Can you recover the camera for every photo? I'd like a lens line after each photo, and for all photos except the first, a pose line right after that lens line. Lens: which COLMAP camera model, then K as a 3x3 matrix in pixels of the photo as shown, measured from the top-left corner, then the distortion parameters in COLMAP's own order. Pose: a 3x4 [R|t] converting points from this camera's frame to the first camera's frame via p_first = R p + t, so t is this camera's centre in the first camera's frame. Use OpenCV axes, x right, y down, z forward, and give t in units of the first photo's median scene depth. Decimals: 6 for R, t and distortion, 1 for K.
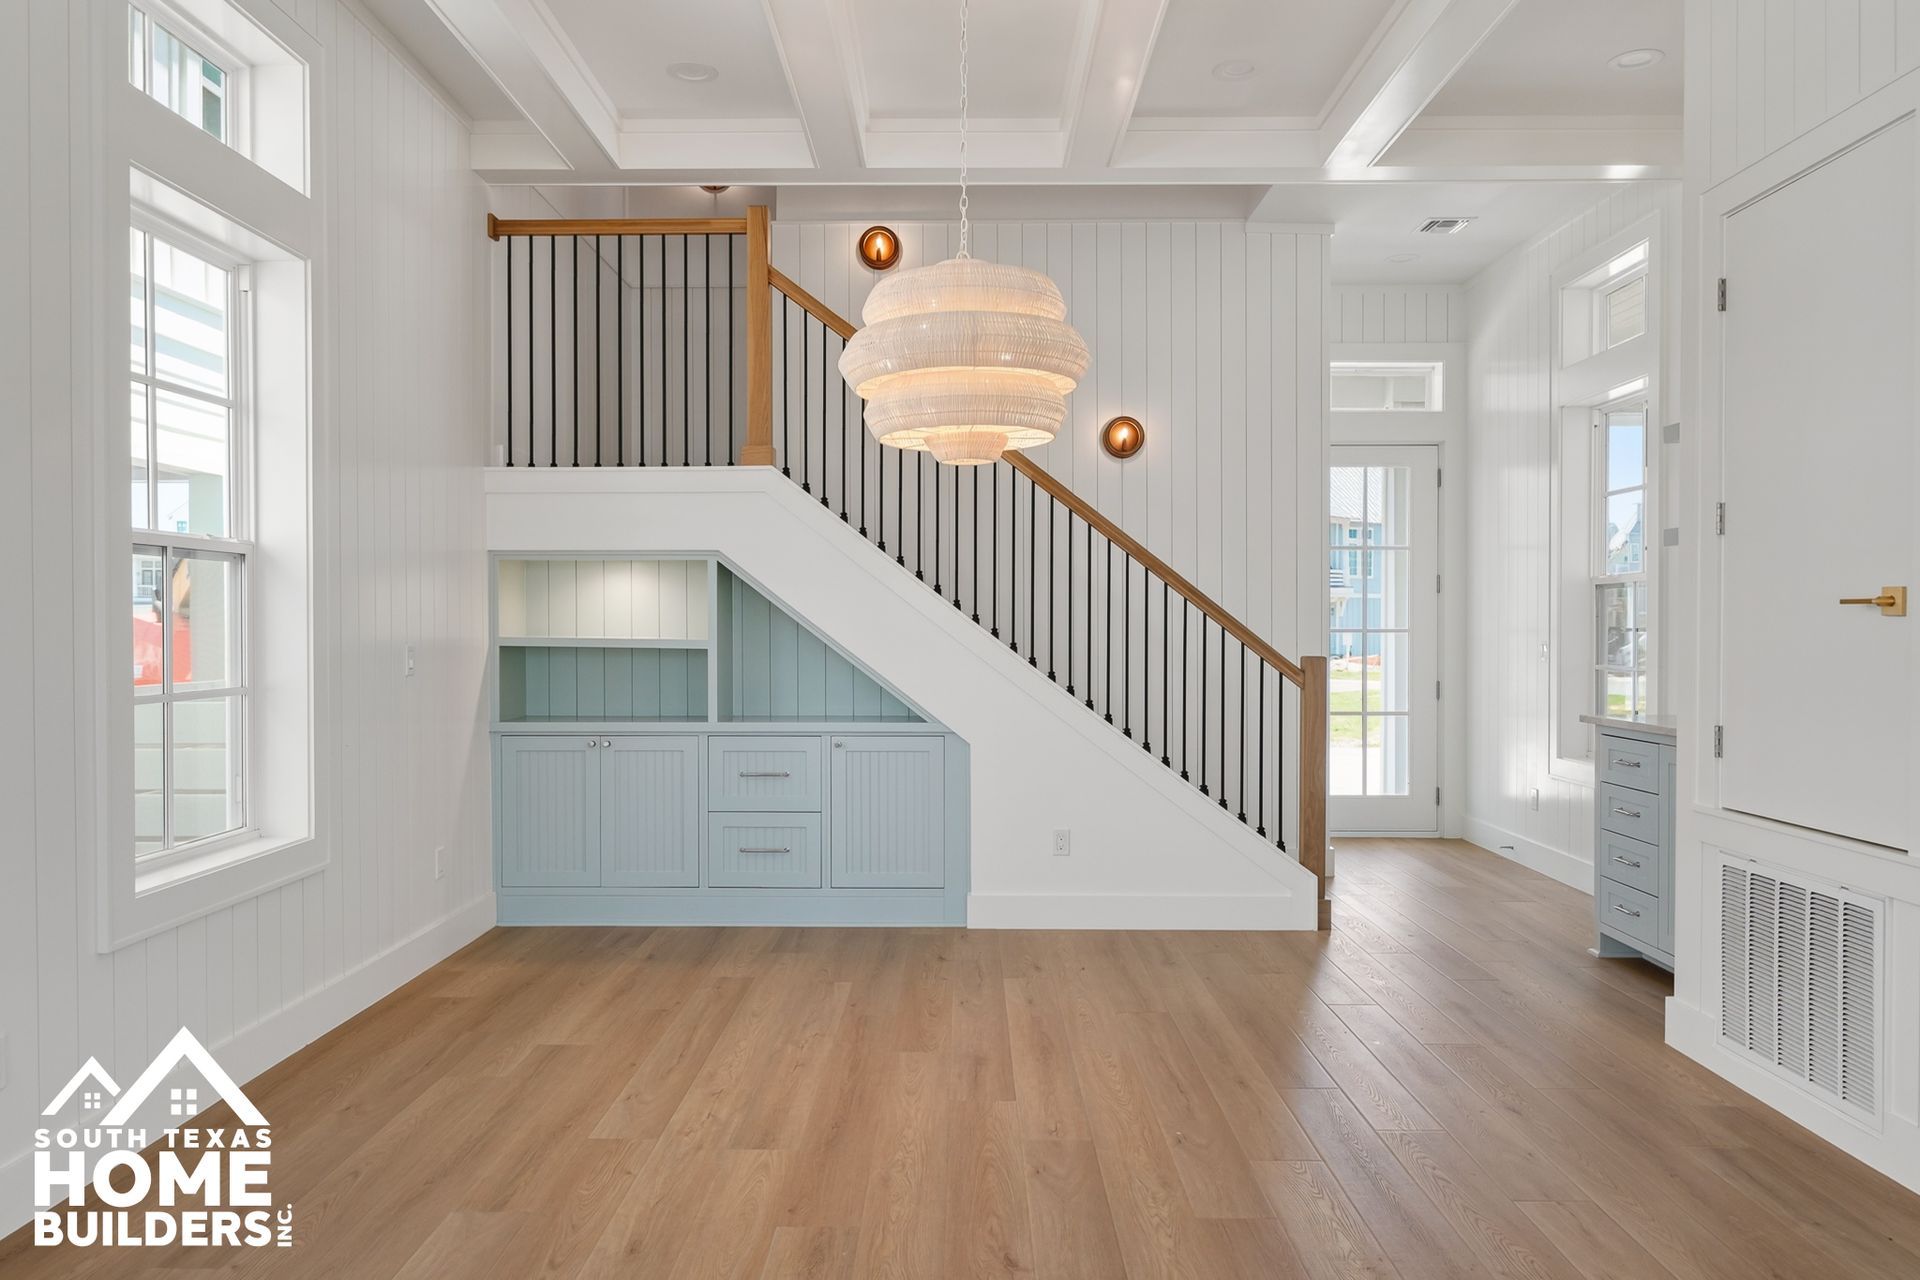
lens RADIAL K [[1181.5, 0, 932.7], [0, 1181.5, 634.2], [0, 0, 1]] dist [-0.001453, -0.001365]
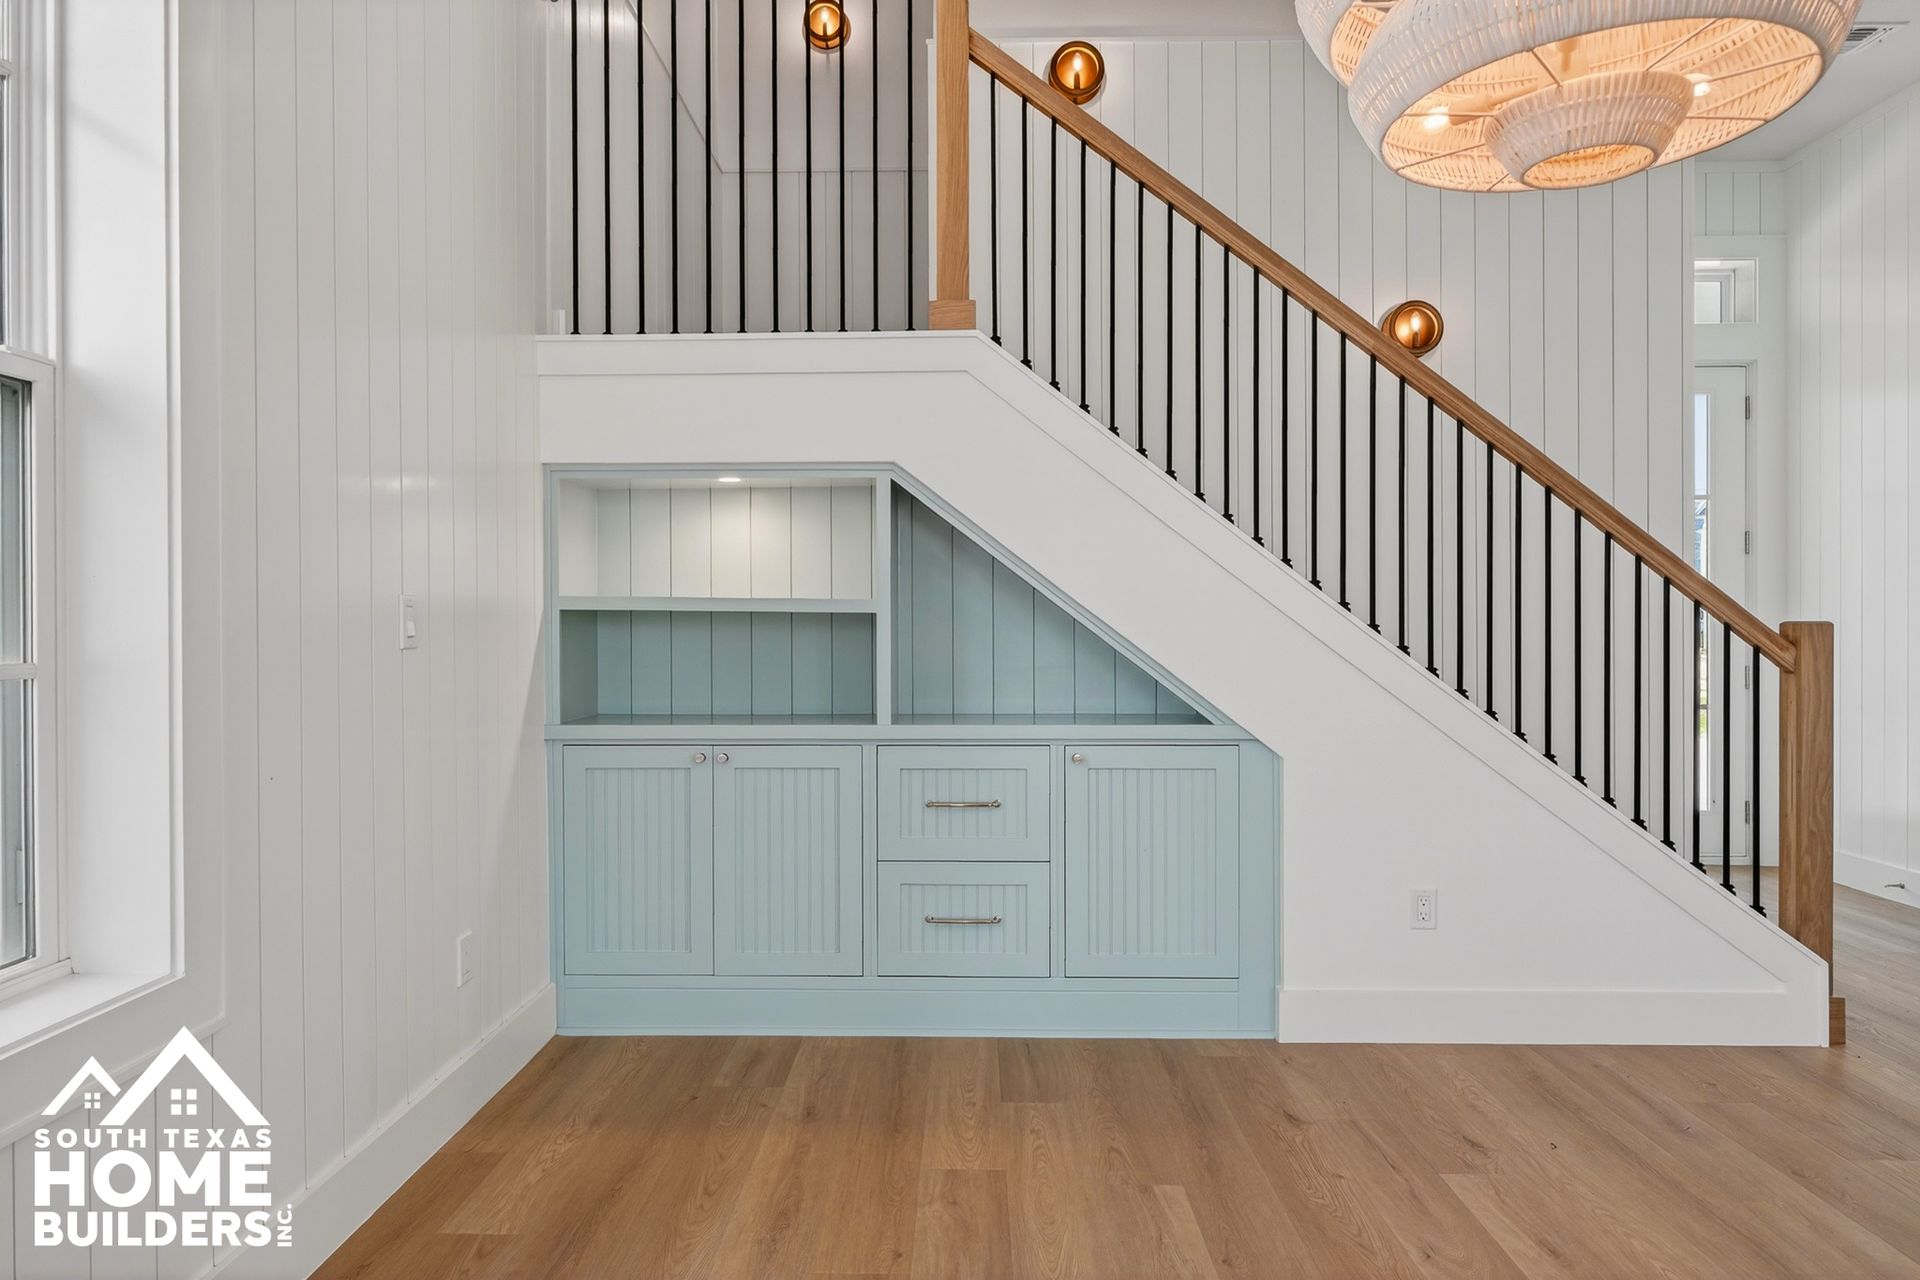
lens RADIAL K [[1125.0, 0, 956.3], [0, 1125.0, 627.9], [0, 0, 1]] dist [-0.005851, -0.000558]
pose [[0.999967, -0.002422, -0.007715, -0.141936], [0.002408, 0.999995, -0.001848, 0.022091], [0.007719, 0.001830, 0.999969, 0.378033]]
